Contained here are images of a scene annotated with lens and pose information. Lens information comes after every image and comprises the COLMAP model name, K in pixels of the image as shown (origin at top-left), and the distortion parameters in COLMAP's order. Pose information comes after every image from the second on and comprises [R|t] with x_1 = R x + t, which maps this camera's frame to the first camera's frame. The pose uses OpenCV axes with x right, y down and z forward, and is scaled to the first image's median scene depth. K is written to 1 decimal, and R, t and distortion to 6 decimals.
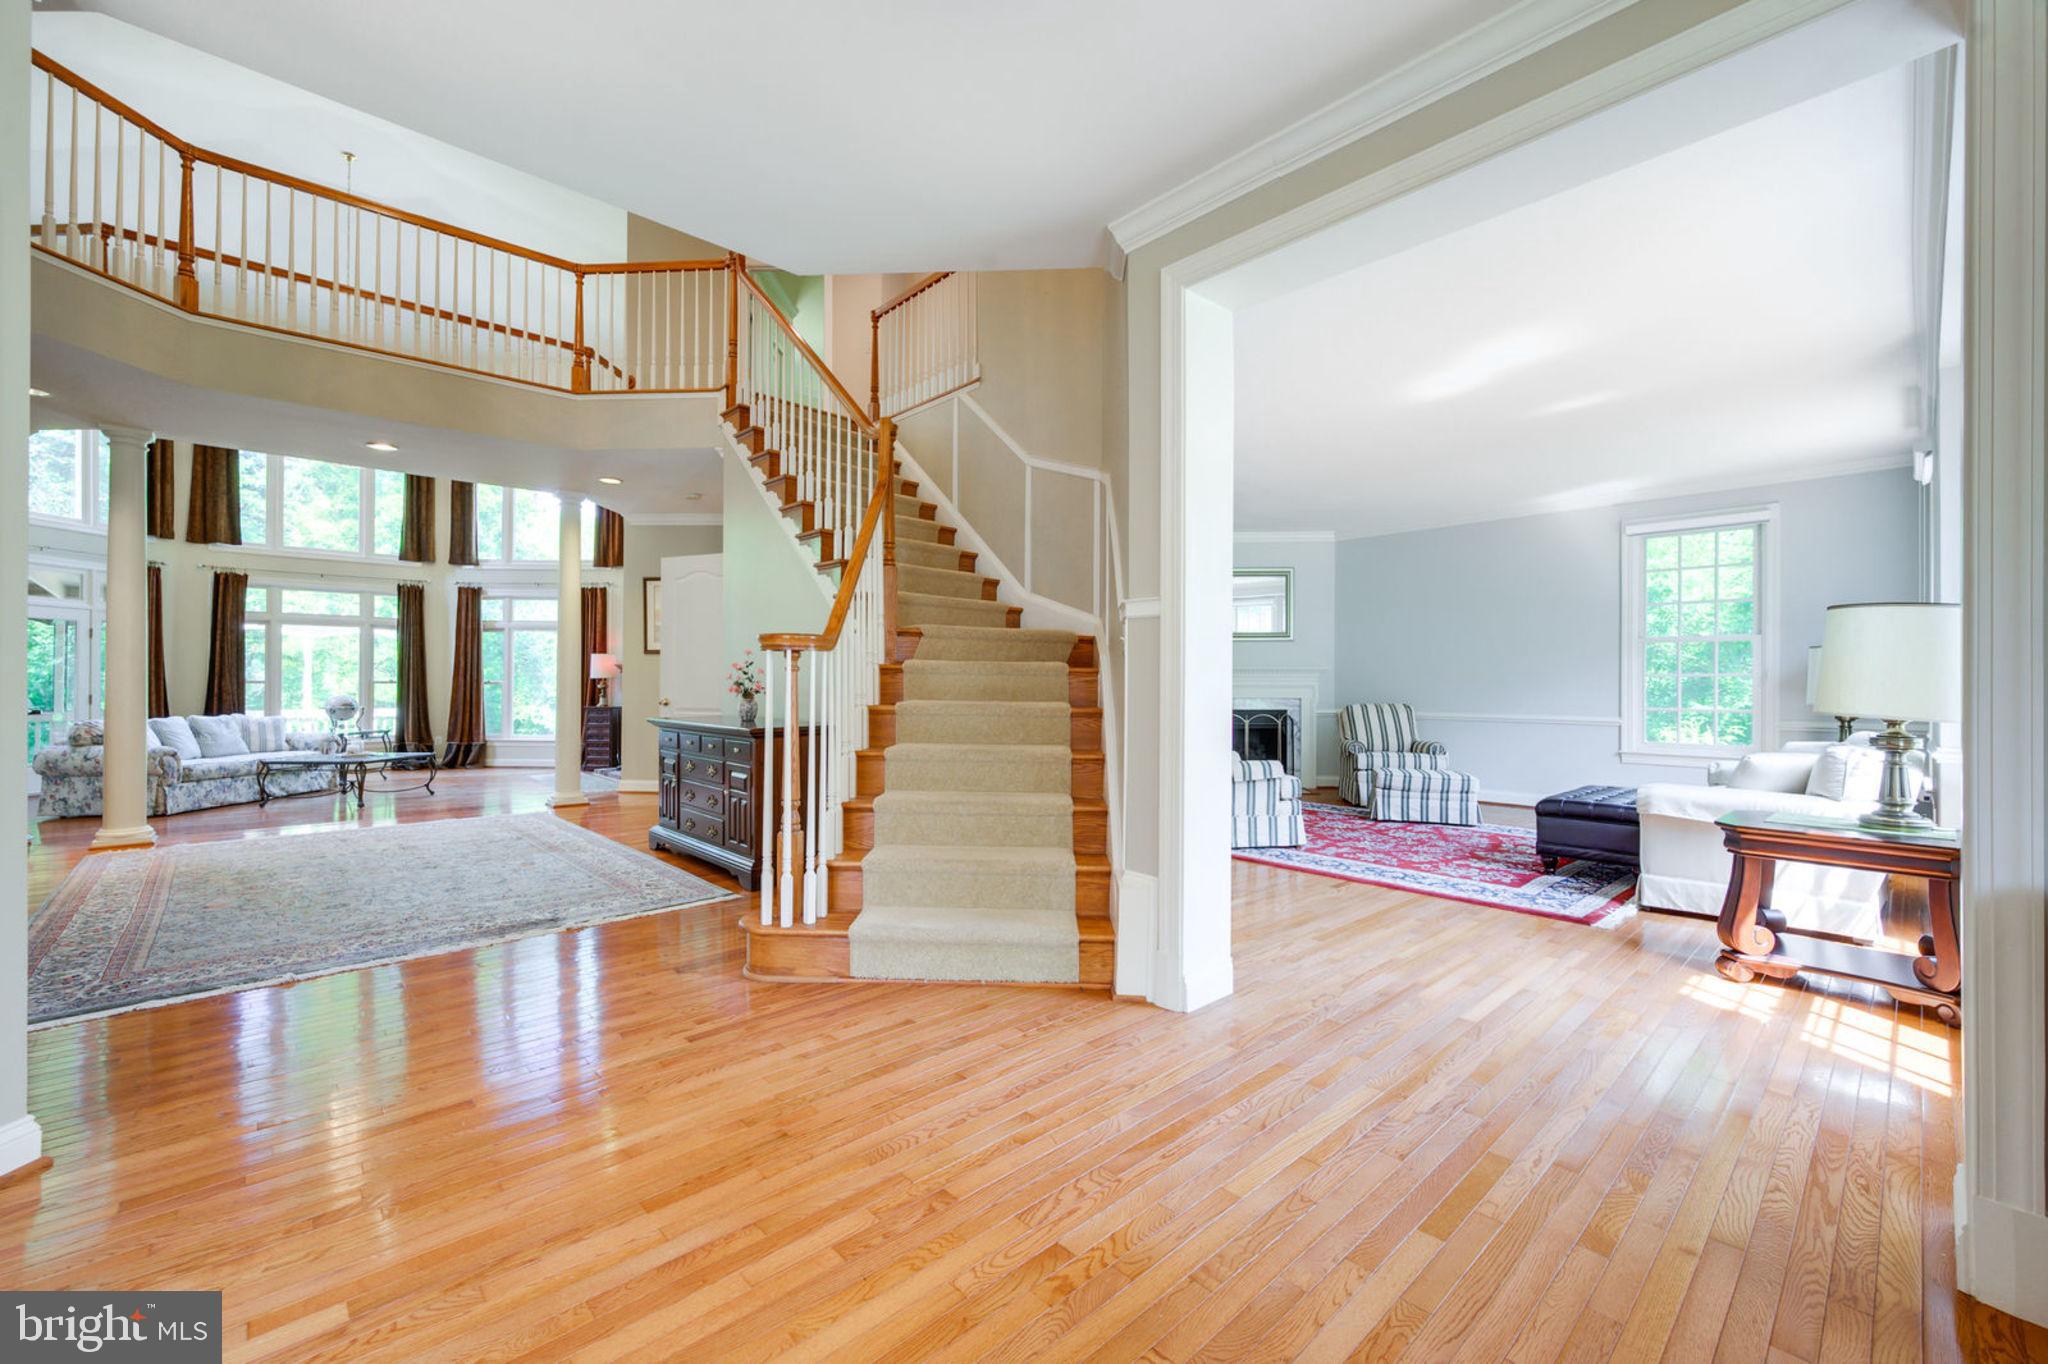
lens RADIAL K [[826.2, 0, 1015.7], [0, 826.2, 680.1], [0, 0, 1]] dist [-0.000061, 0.000162]
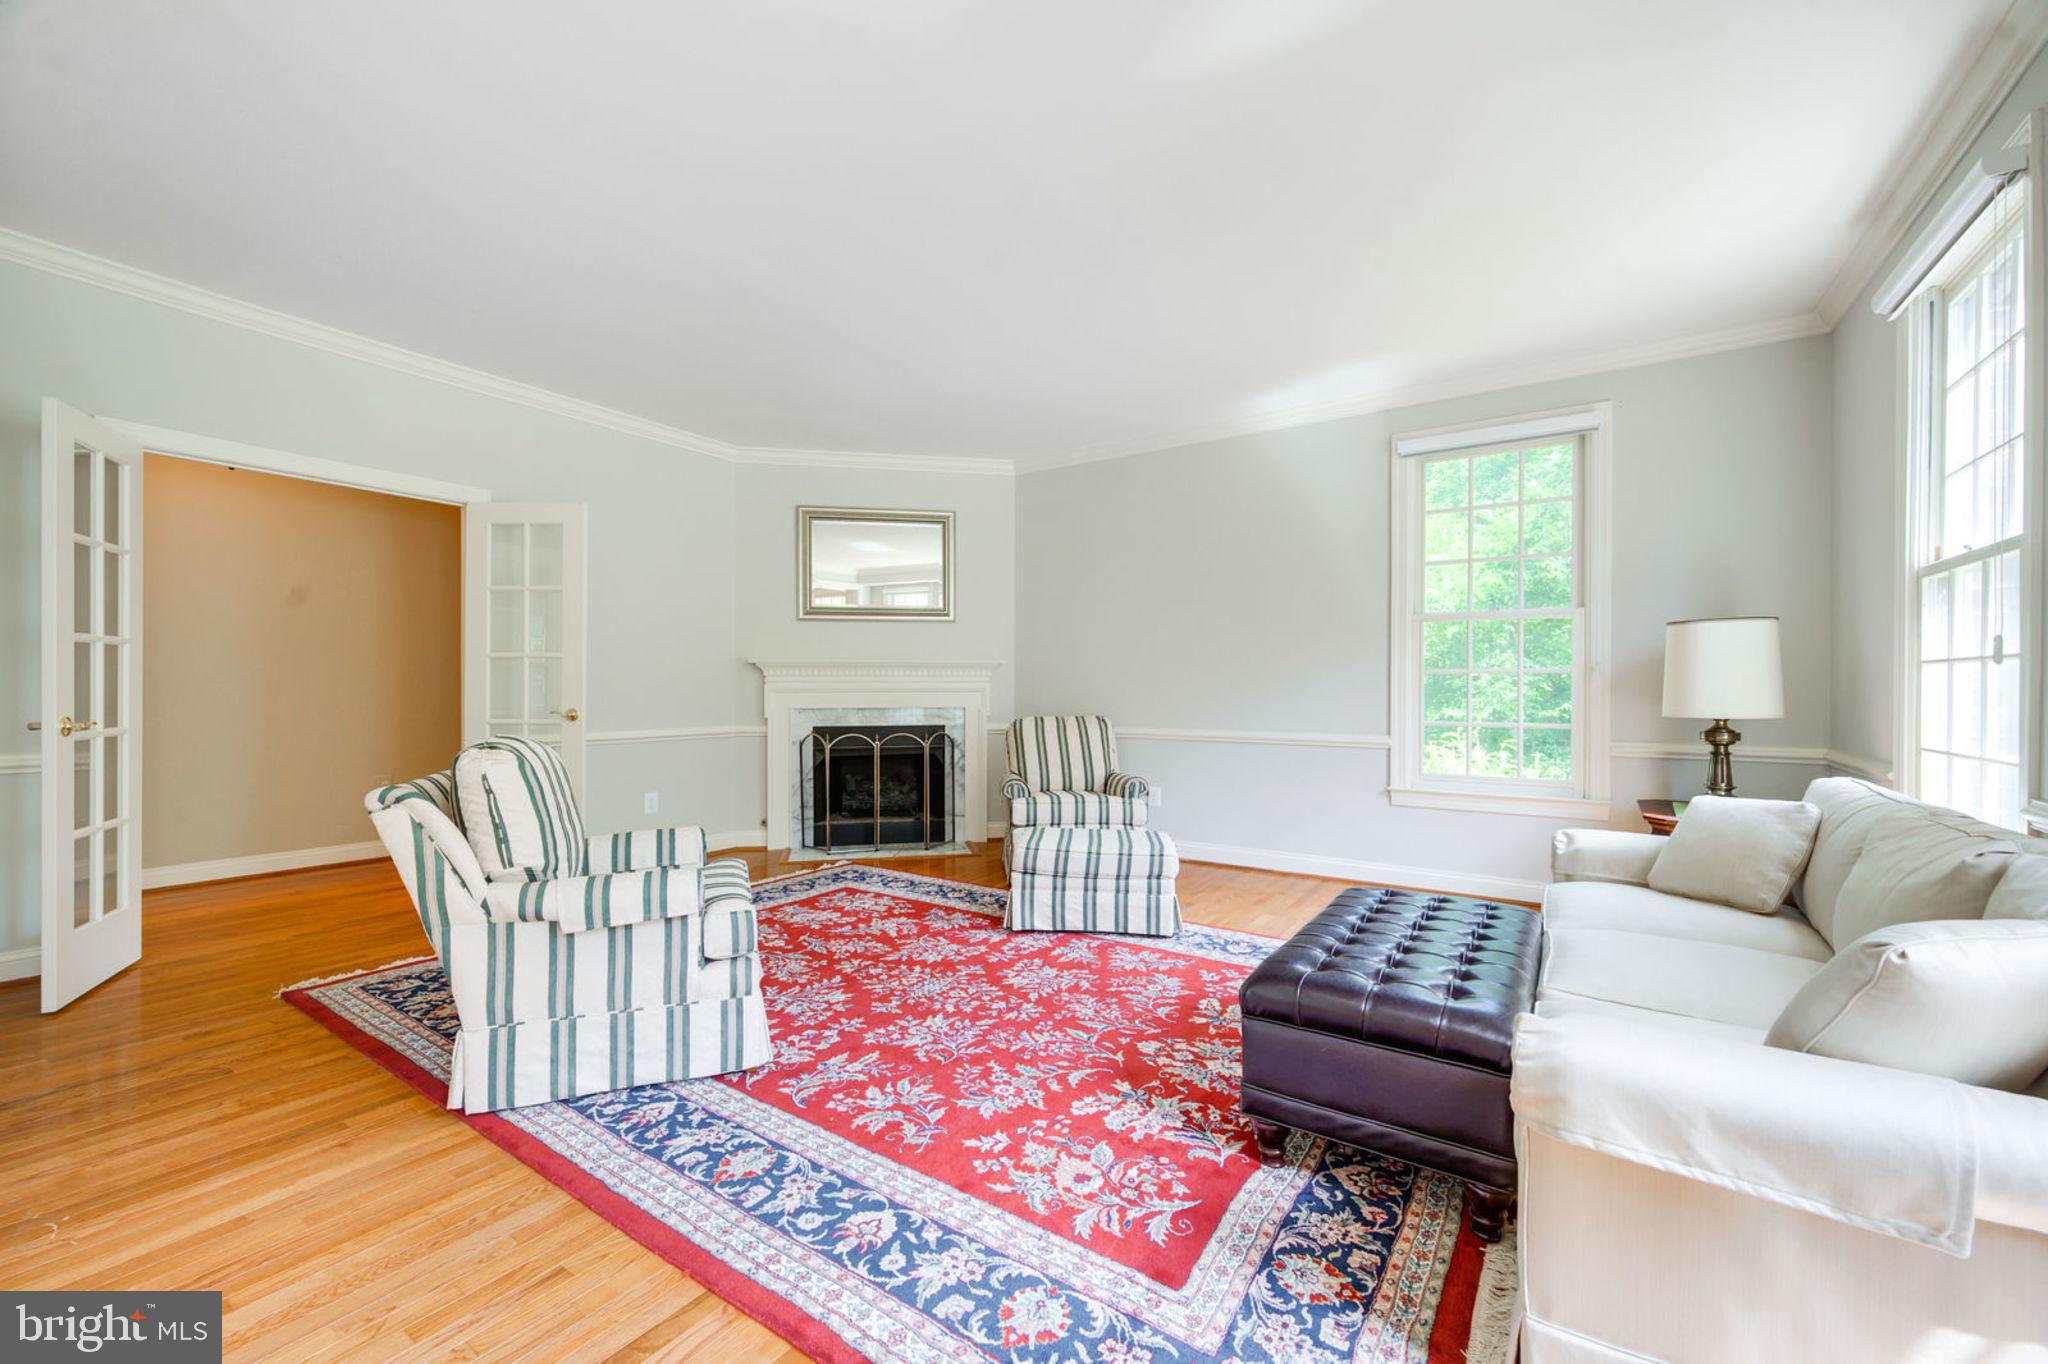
lens RADIAL K [[811.4, 0, 1025.5], [0, 811.4, 683.8], [0, 0, 1]] dist [0.000246, 0.000002]
pose [[0.971648, -0.000719, 0.236431, 0.549028], [0.000802, 1.000000, -0.000255, 0.006872], [-0.236431, 0.000437, 0.971648, 0.810999]]
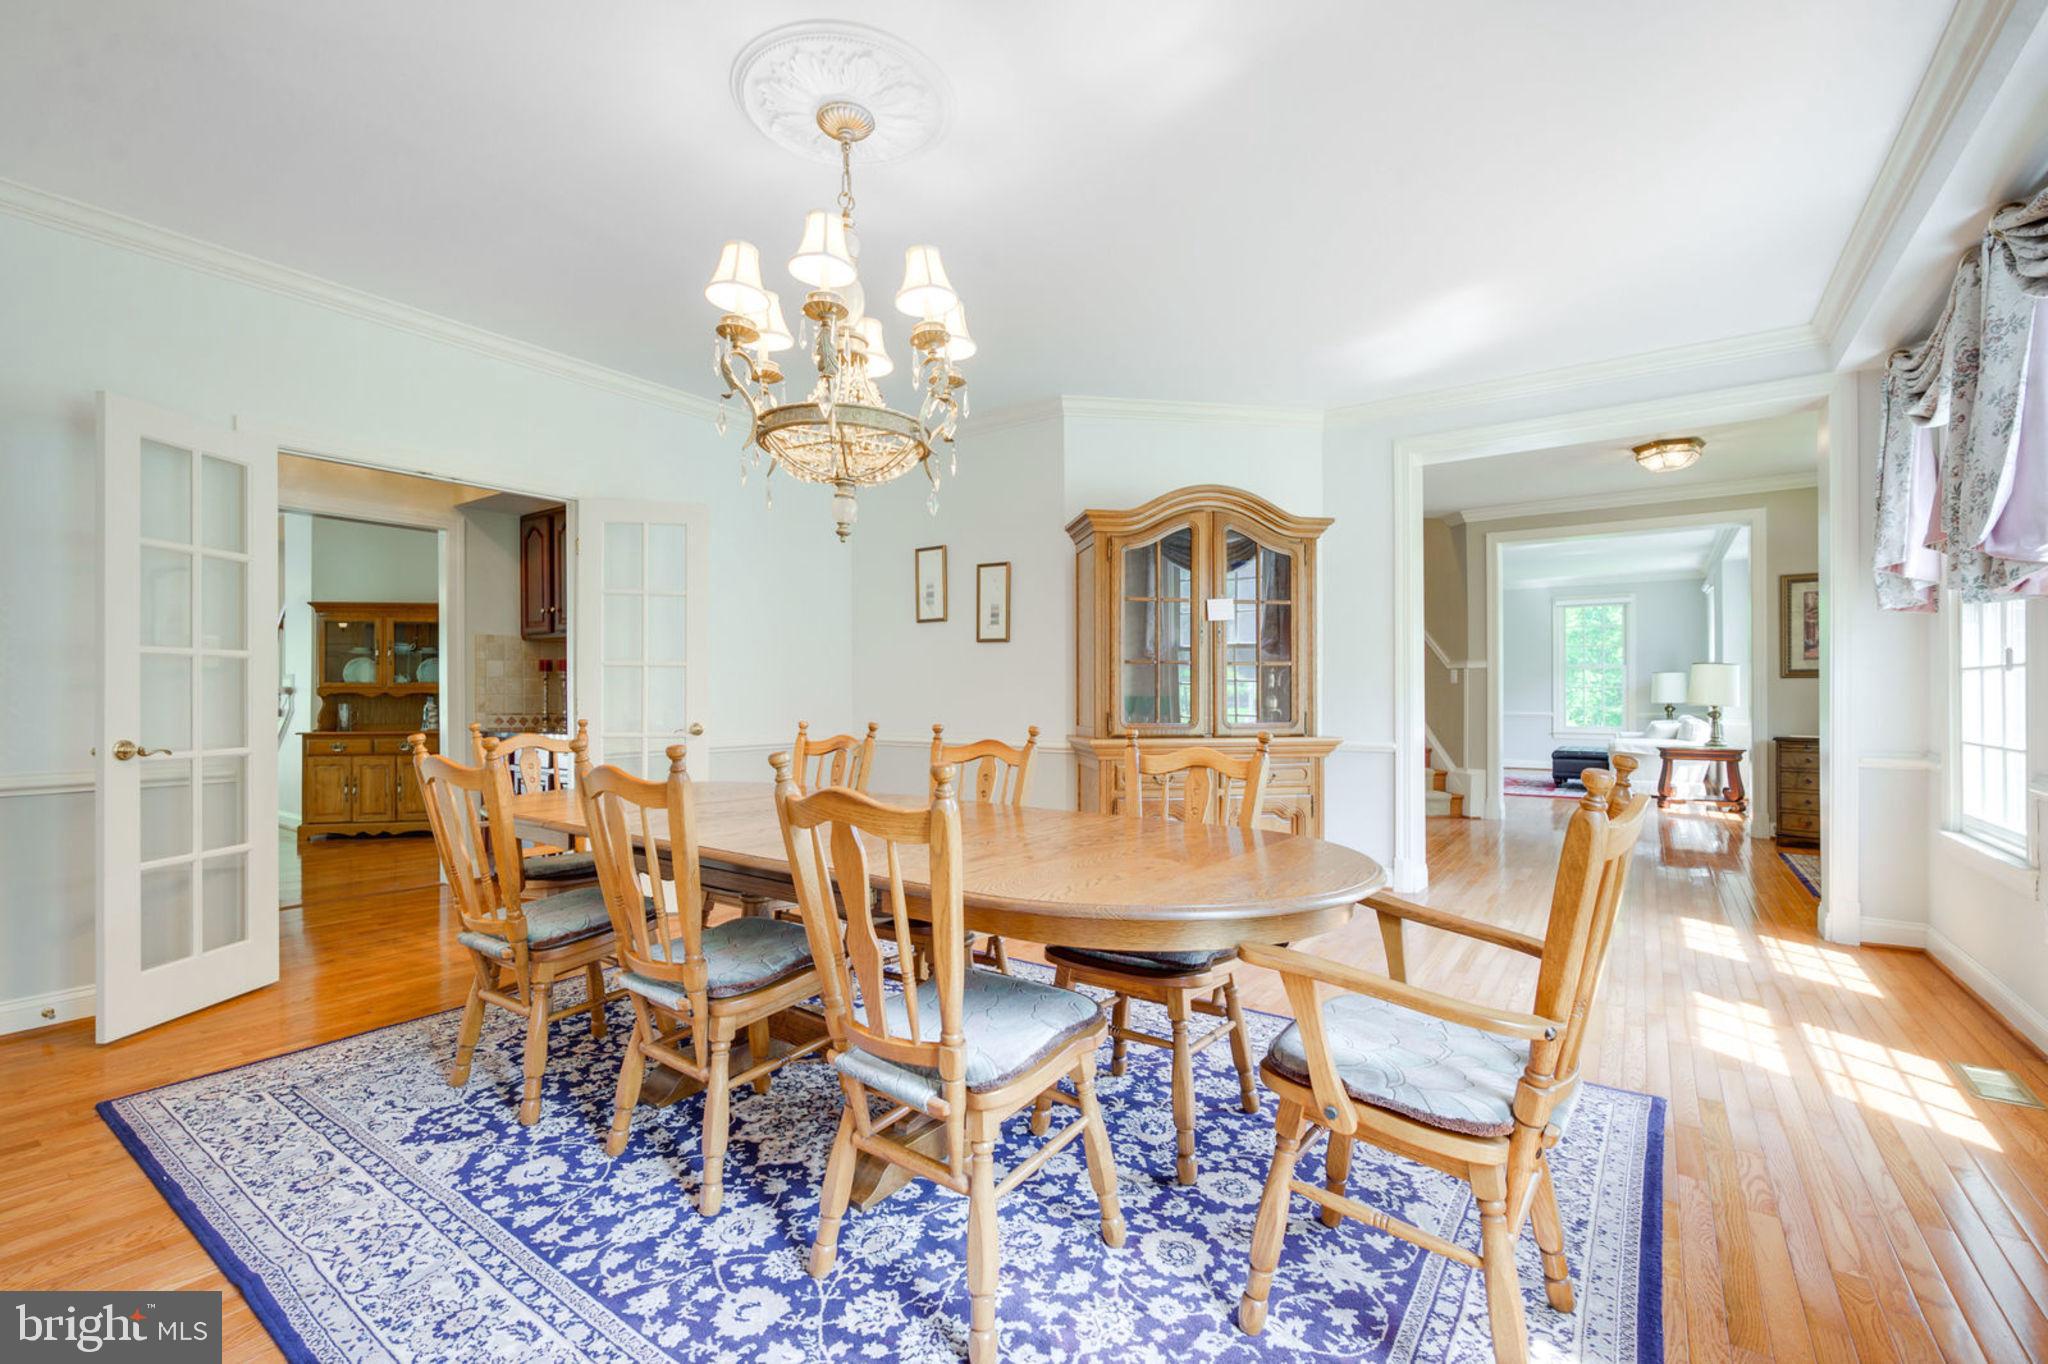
lens RADIAL K [[876.3, 0, 1029.5], [0, 876.3, 690.9], [0, 0, 1]] dist [0.000590, 0.000077]
pose [[0.977176, -0.008151, 0.212277, -1.289759], [0.009968, 0.999922, -0.007490, 0.003076], [-0.212199, 0.009435, 0.977181, -0.980966]]
